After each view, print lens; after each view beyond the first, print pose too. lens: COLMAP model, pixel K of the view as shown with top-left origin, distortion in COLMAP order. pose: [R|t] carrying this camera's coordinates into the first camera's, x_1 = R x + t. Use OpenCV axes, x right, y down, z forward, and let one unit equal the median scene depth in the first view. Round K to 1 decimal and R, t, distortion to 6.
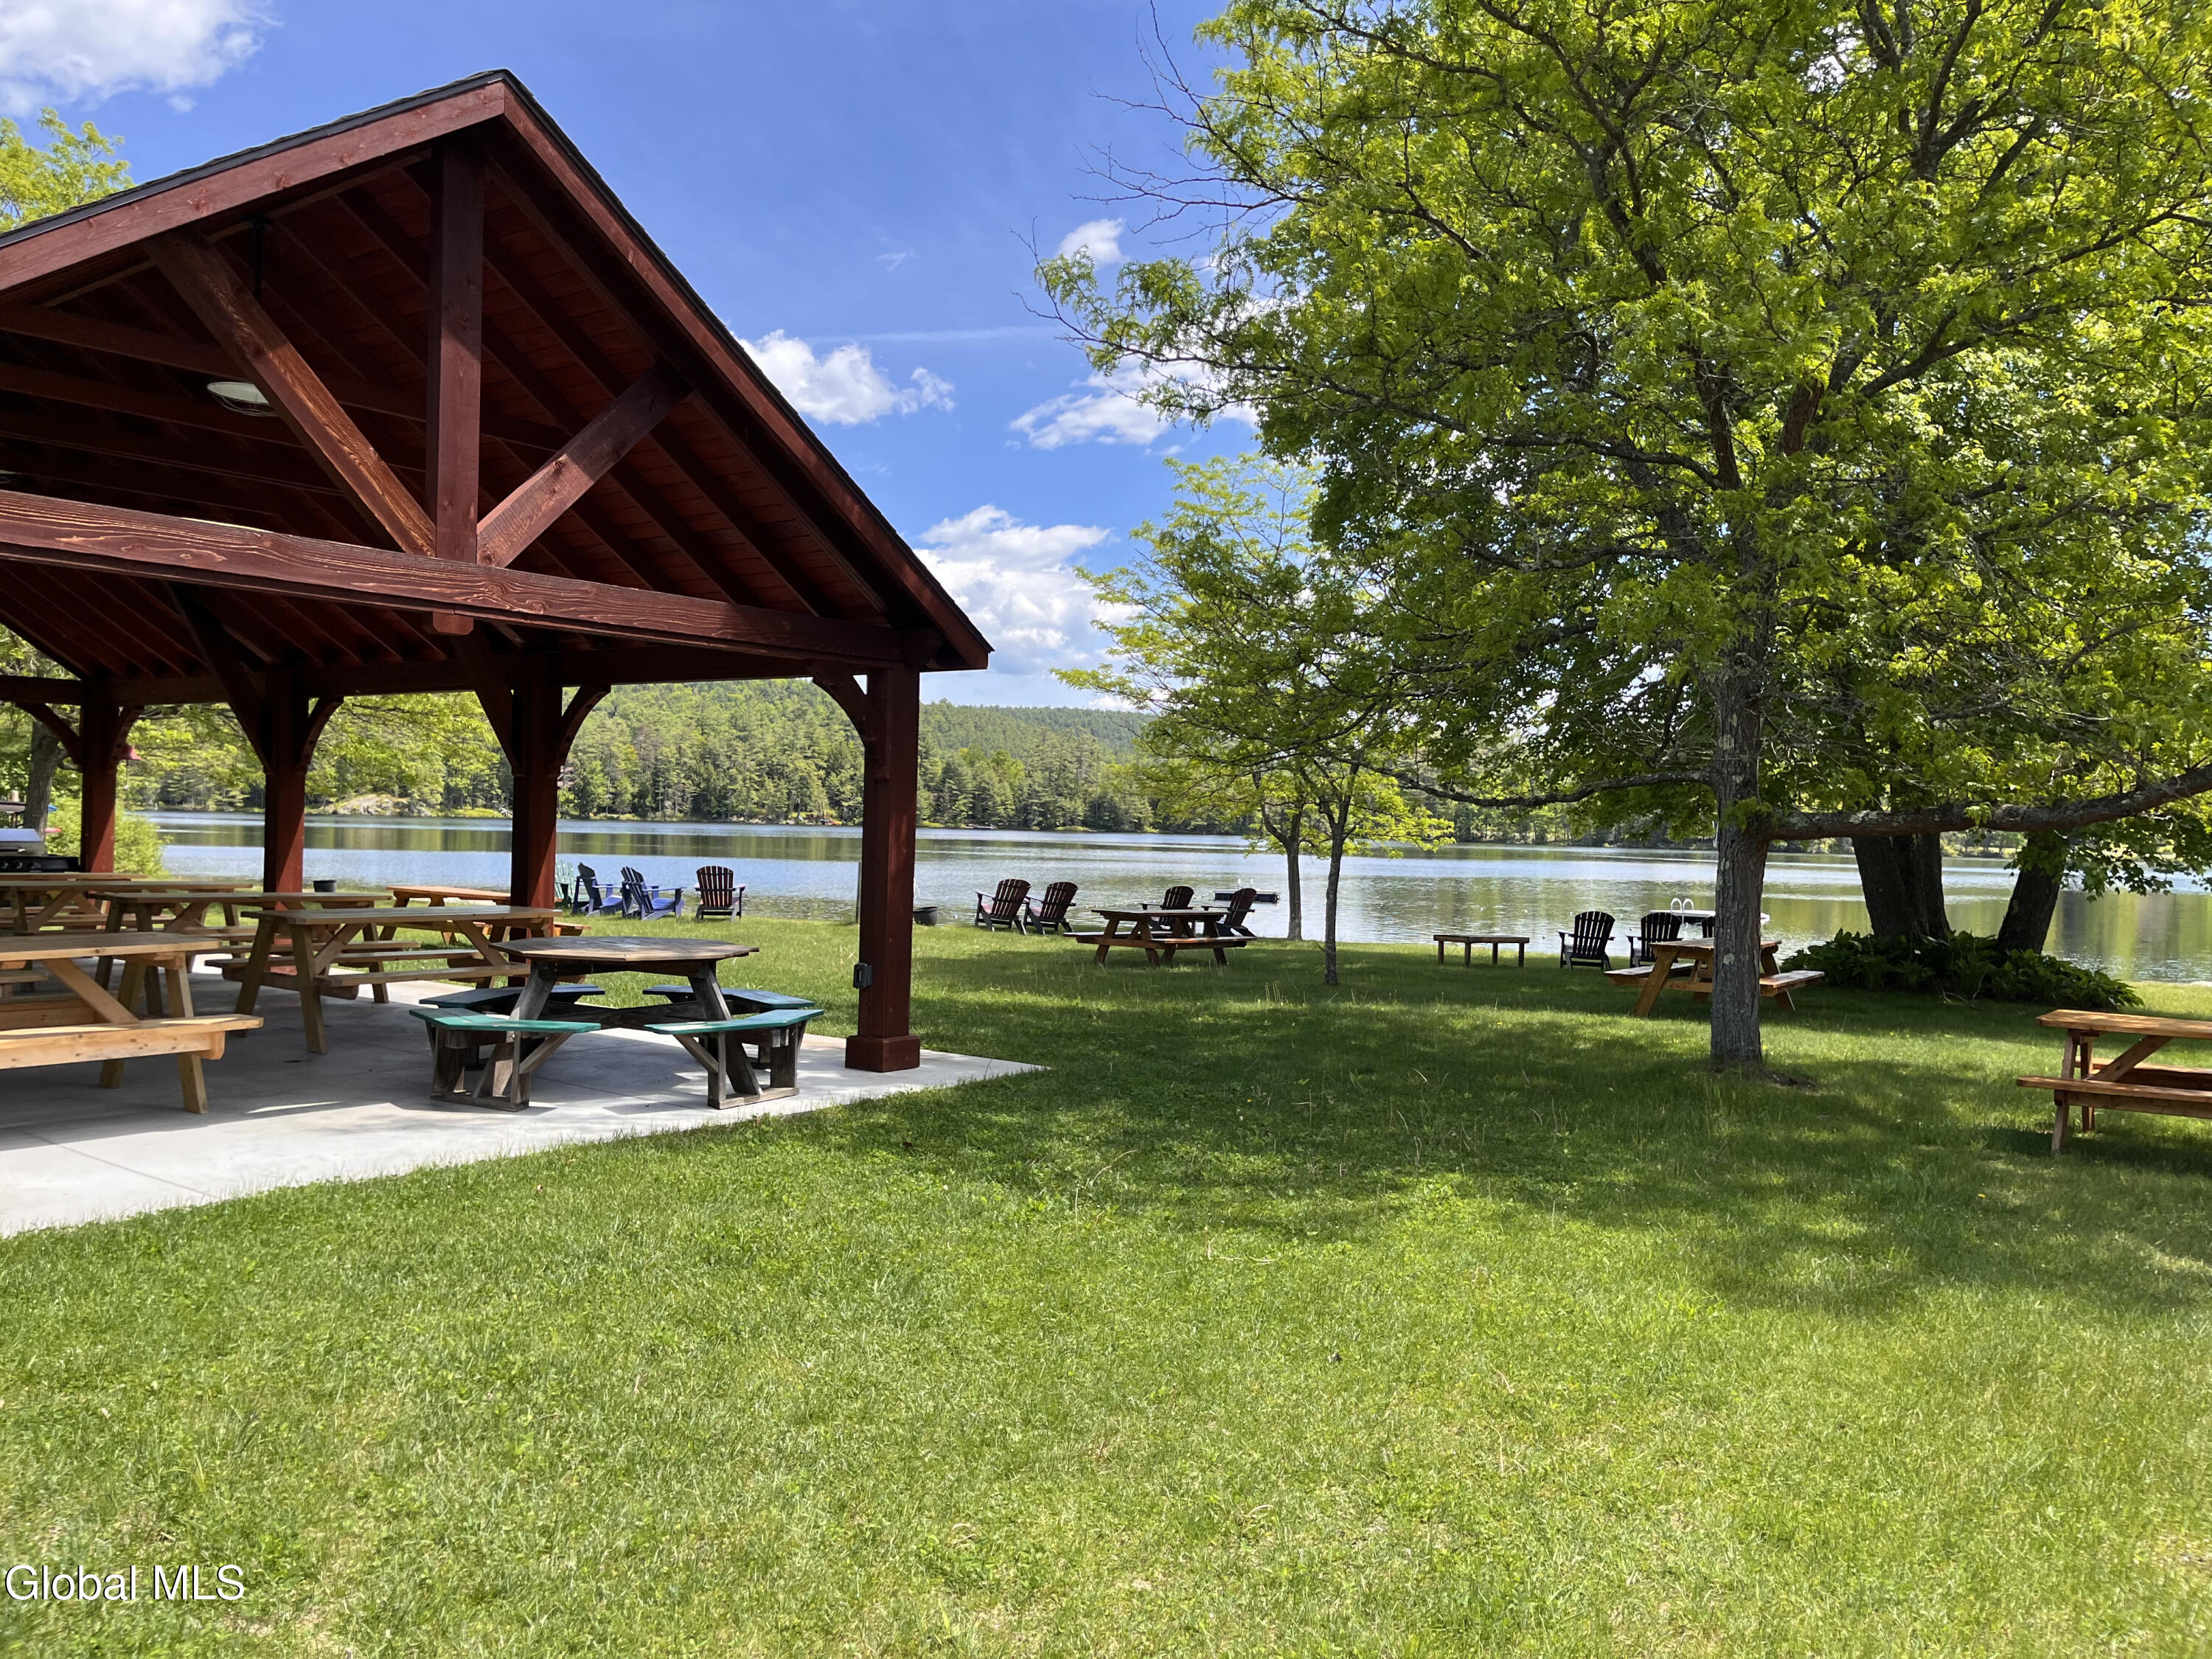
lens RADIAL K [[1662.1, 0, 1112.4], [0, 1662.1, 836.6], [0, 0, 1]] dist [0.027110, -0.037008]
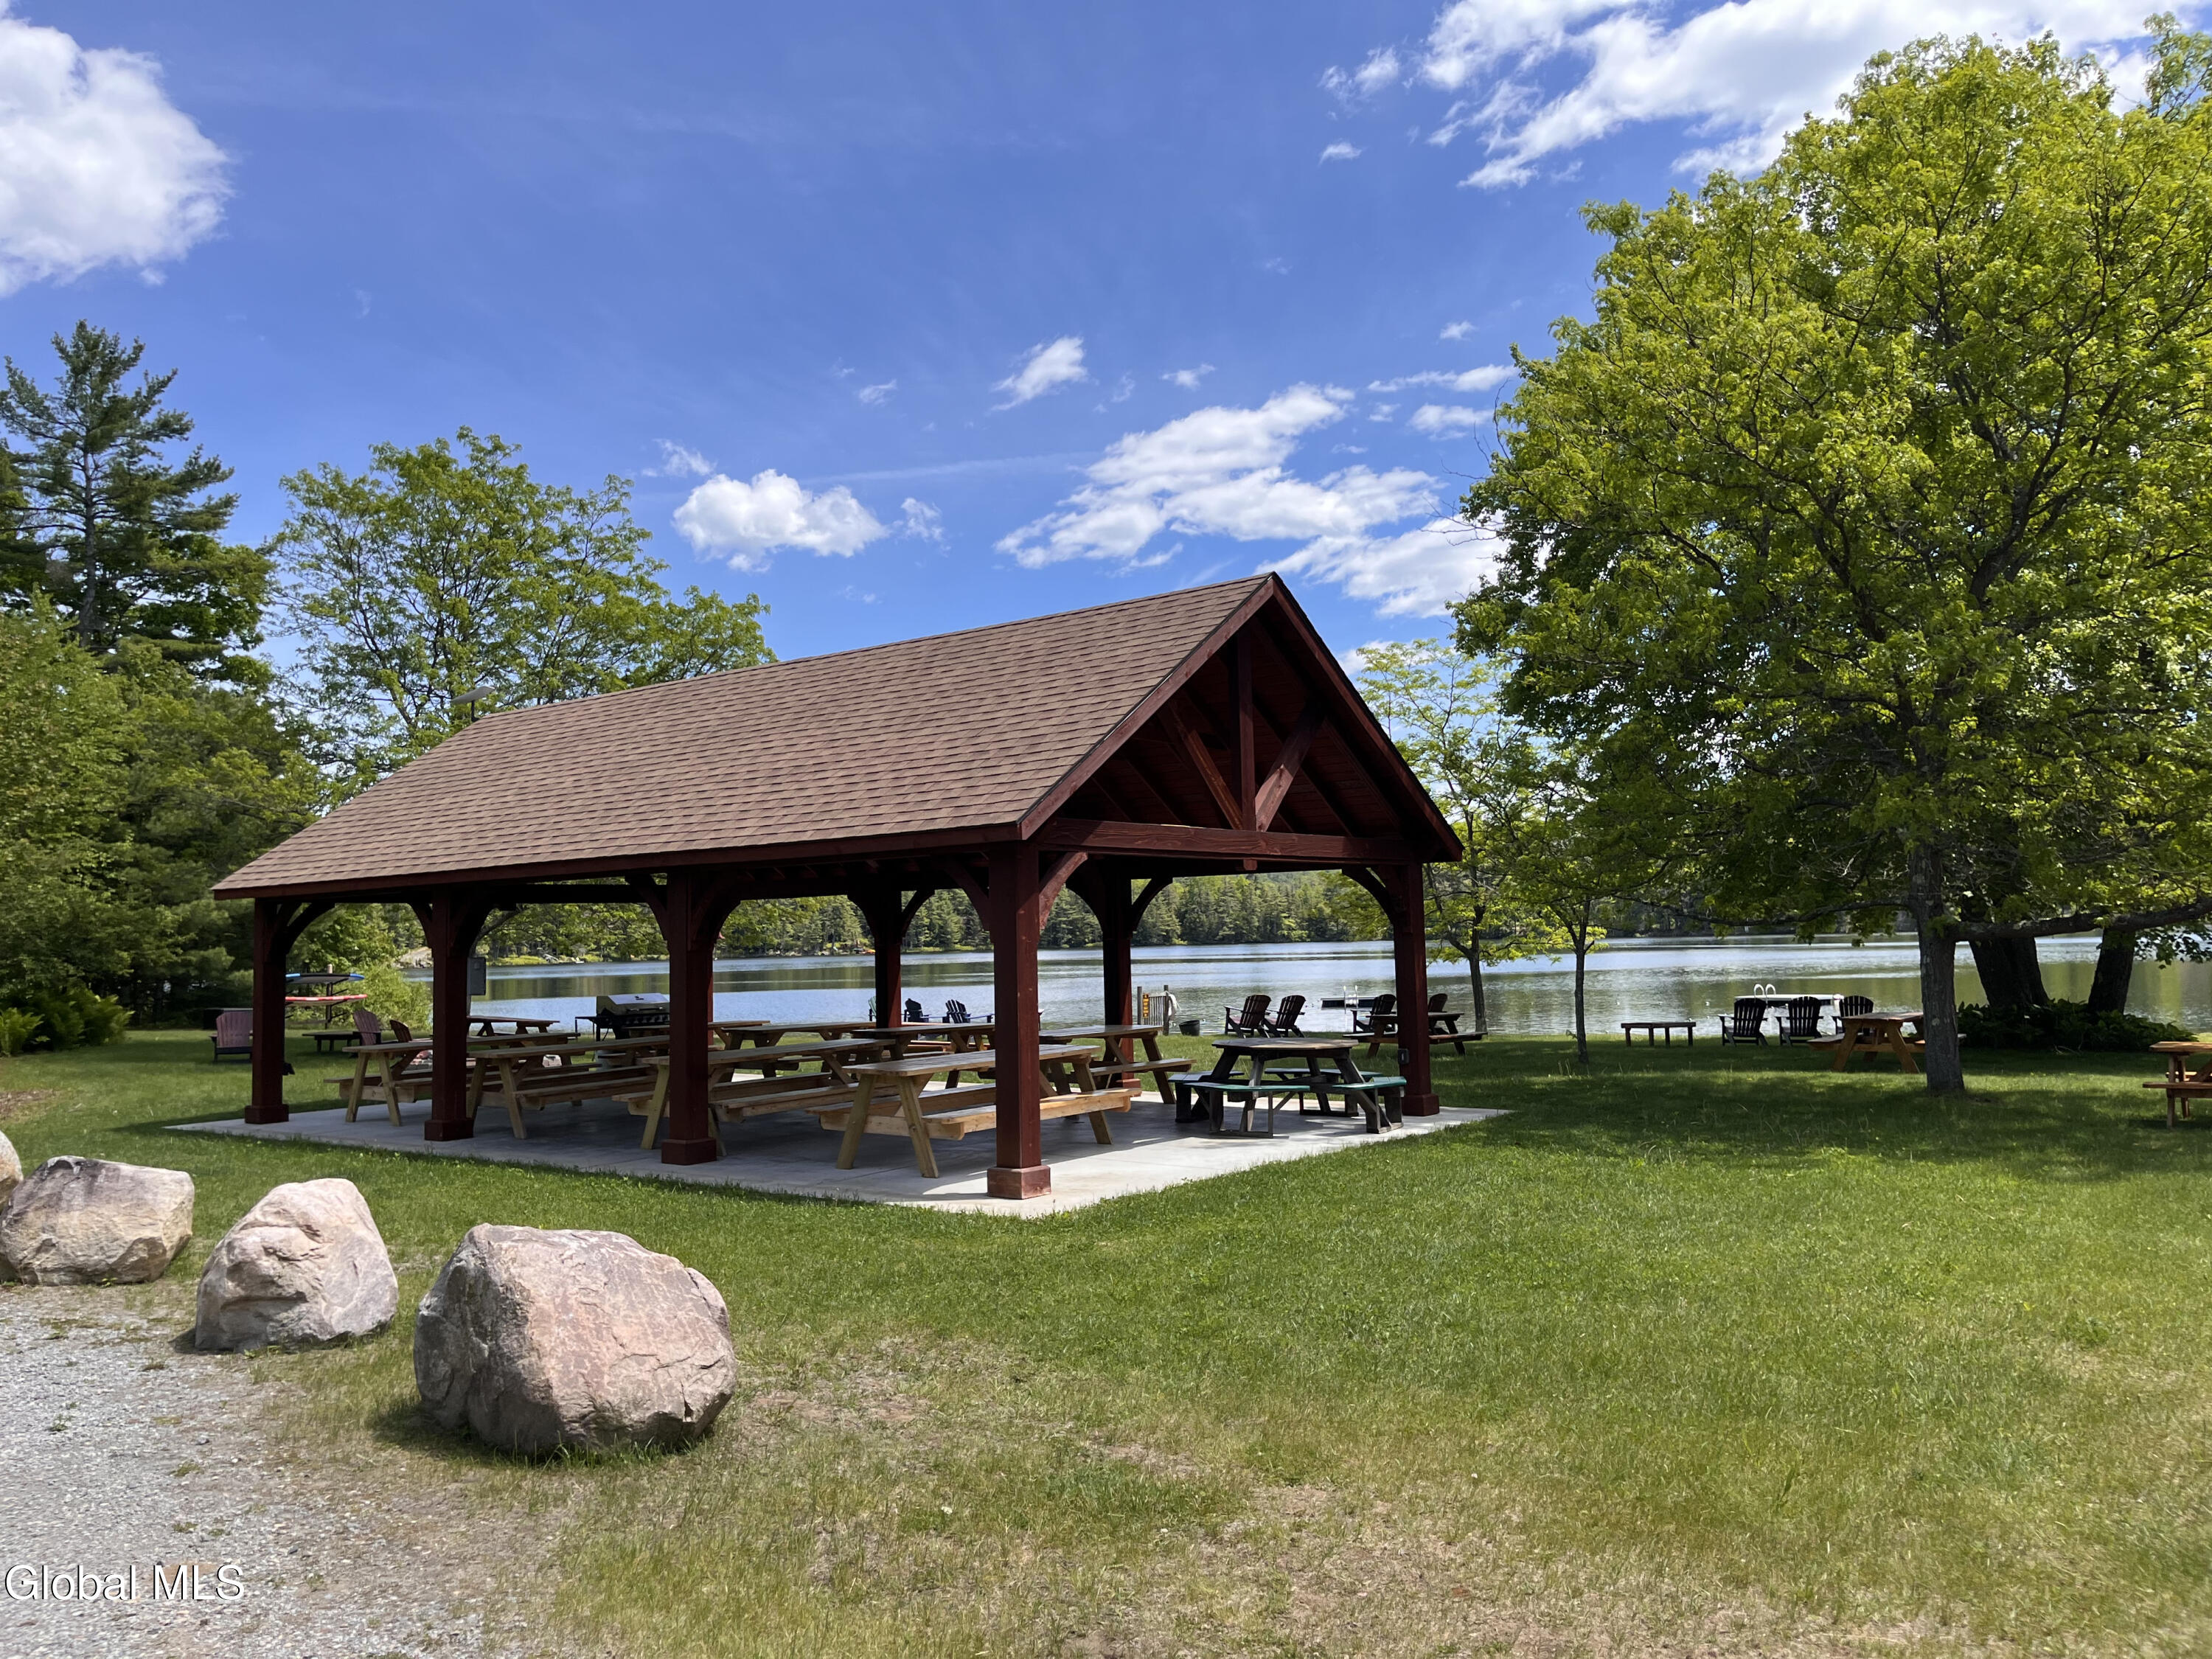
lens RADIAL K [[1668.3, 0, 1098.9], [0, 1668.3, 813.0], [0, 0, 1]] dist [0.065373, -0.076759]
pose [[0.998542, -0.052354, -0.013146, -0.169074], [0.051091, 0.995255, -0.082810, -0.012757], [0.017419, 0.082018, 0.996479, -0.263247]]
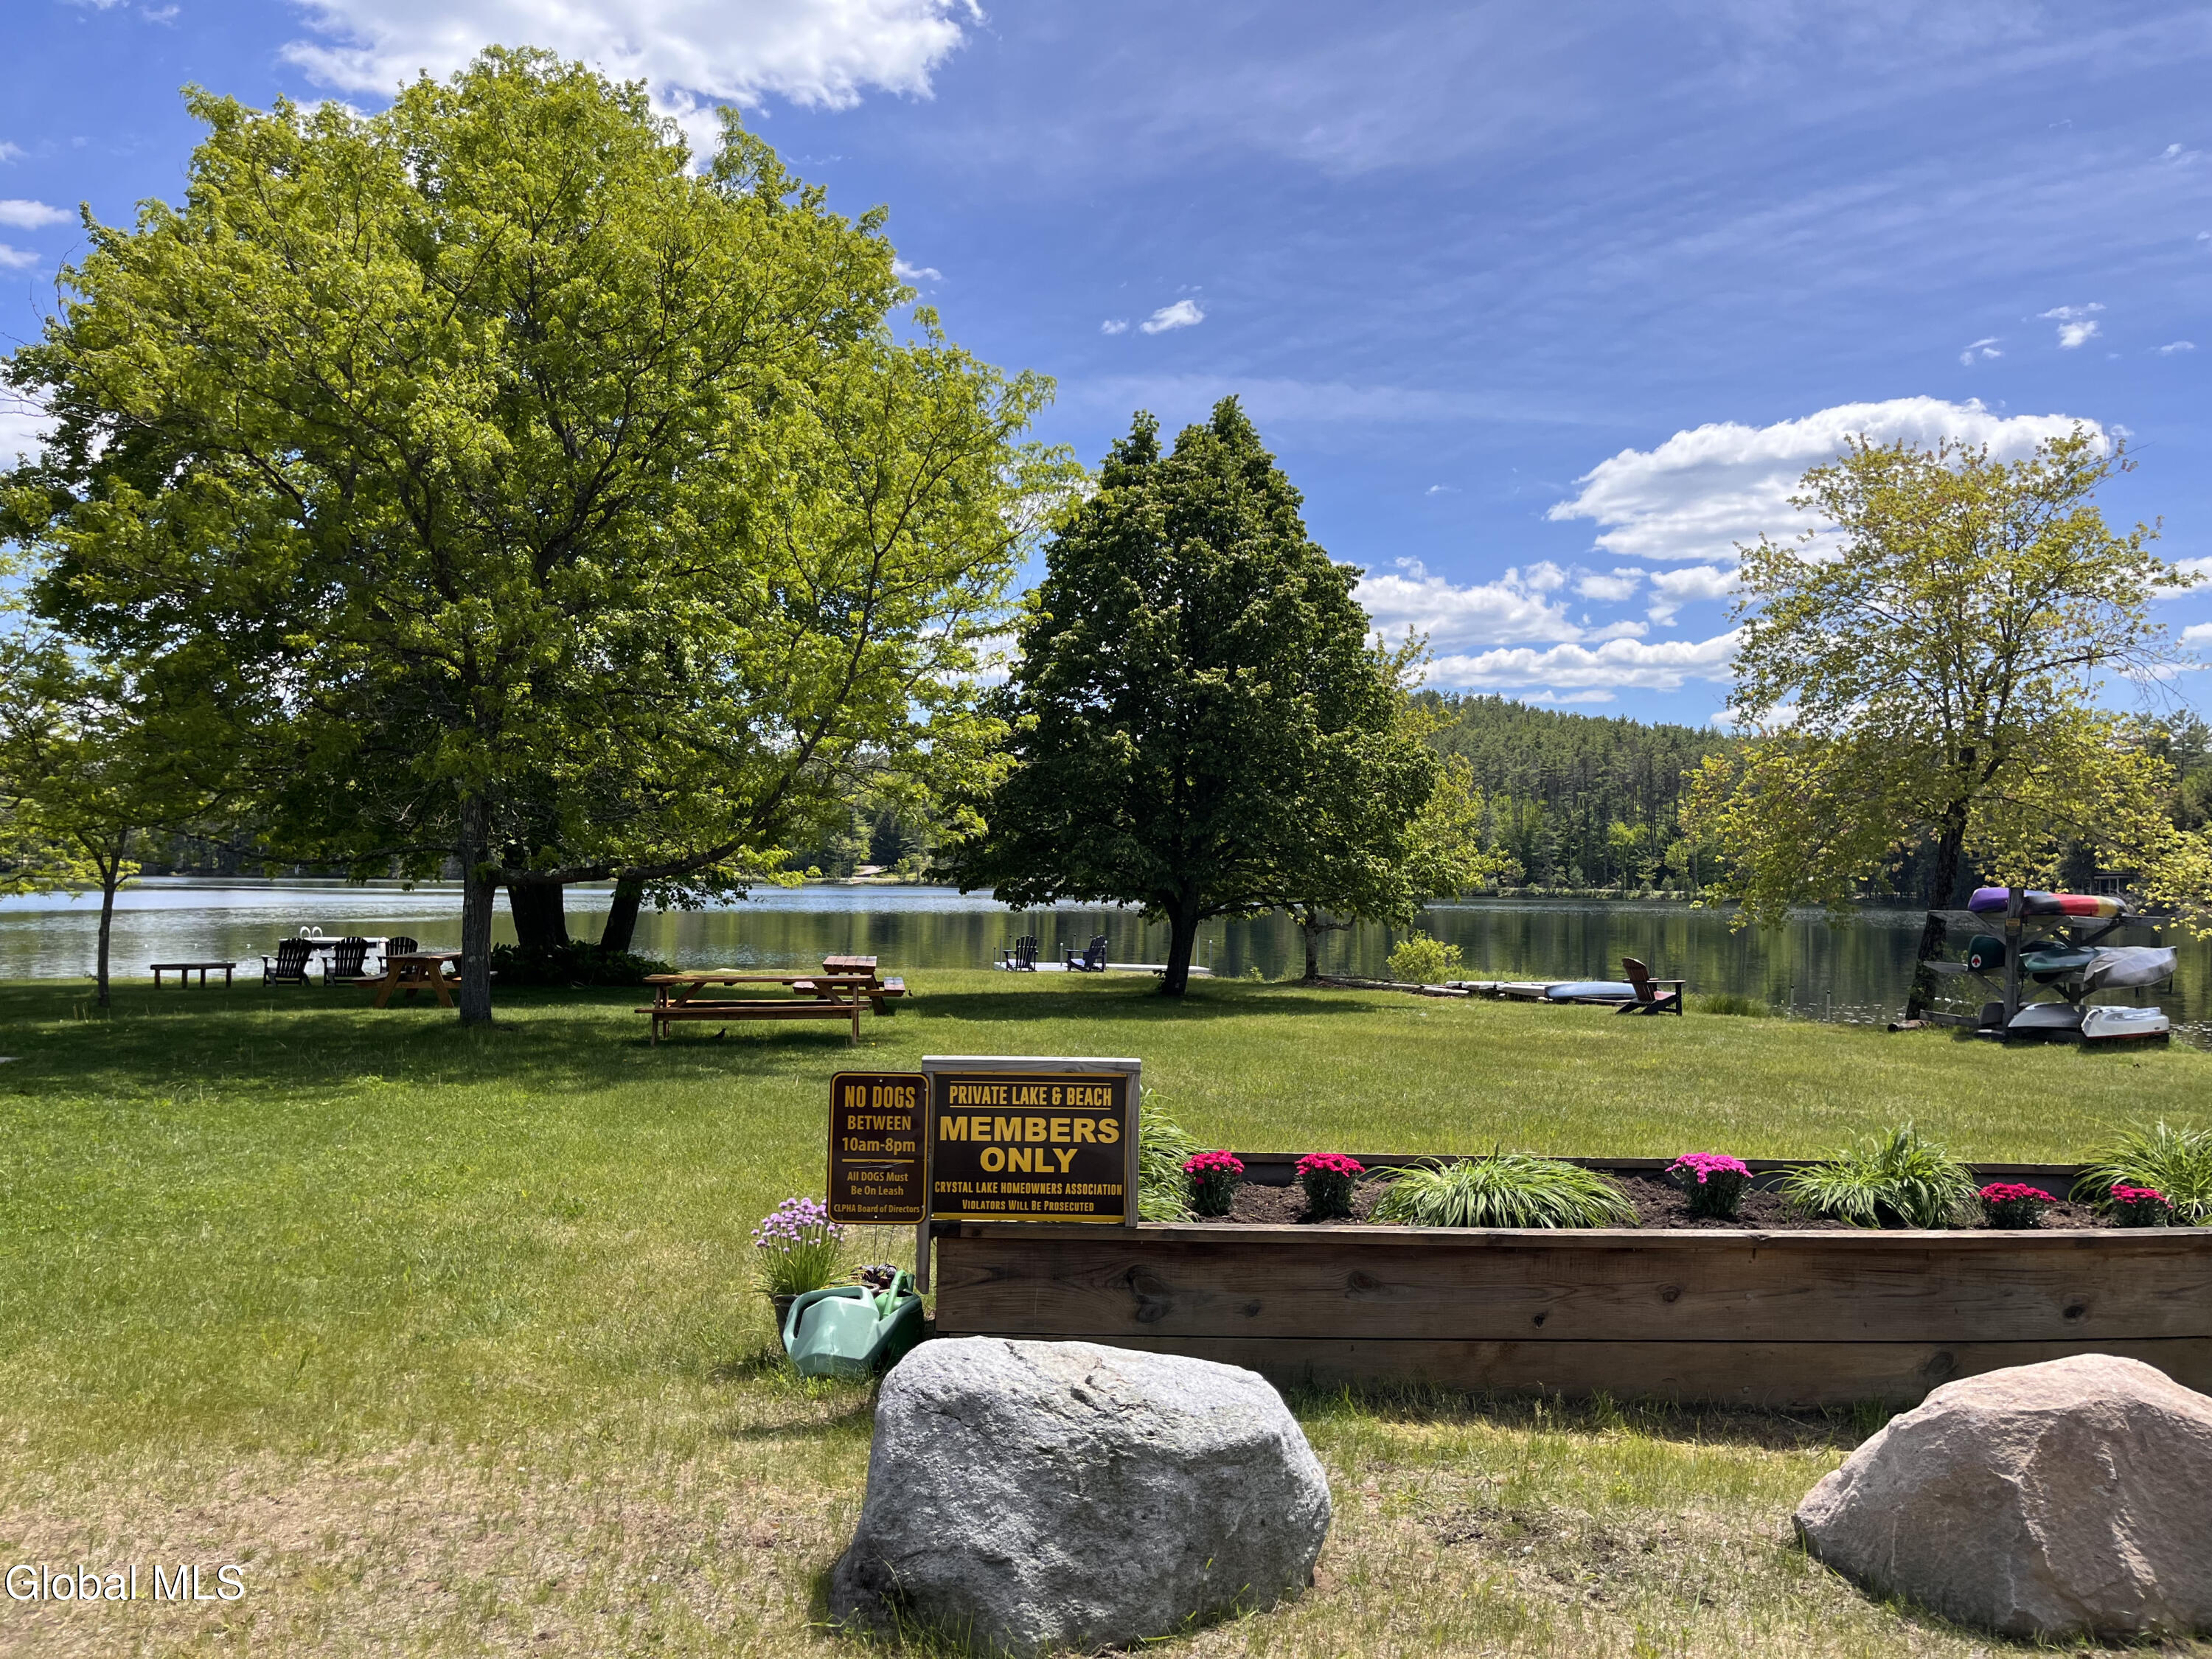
lens RADIAL K [[1662.1, 0, 1112.4], [0, 1662.1, 836.6], [0, 0, 1]] dist [0.027110, -0.037008]
pose [[0.693503, 0.002614, 0.720449, -0.177530], [0.008130, 0.999901, -0.011454, -0.010926], [-0.720408, 0.013801, 0.693413, -0.281837]]
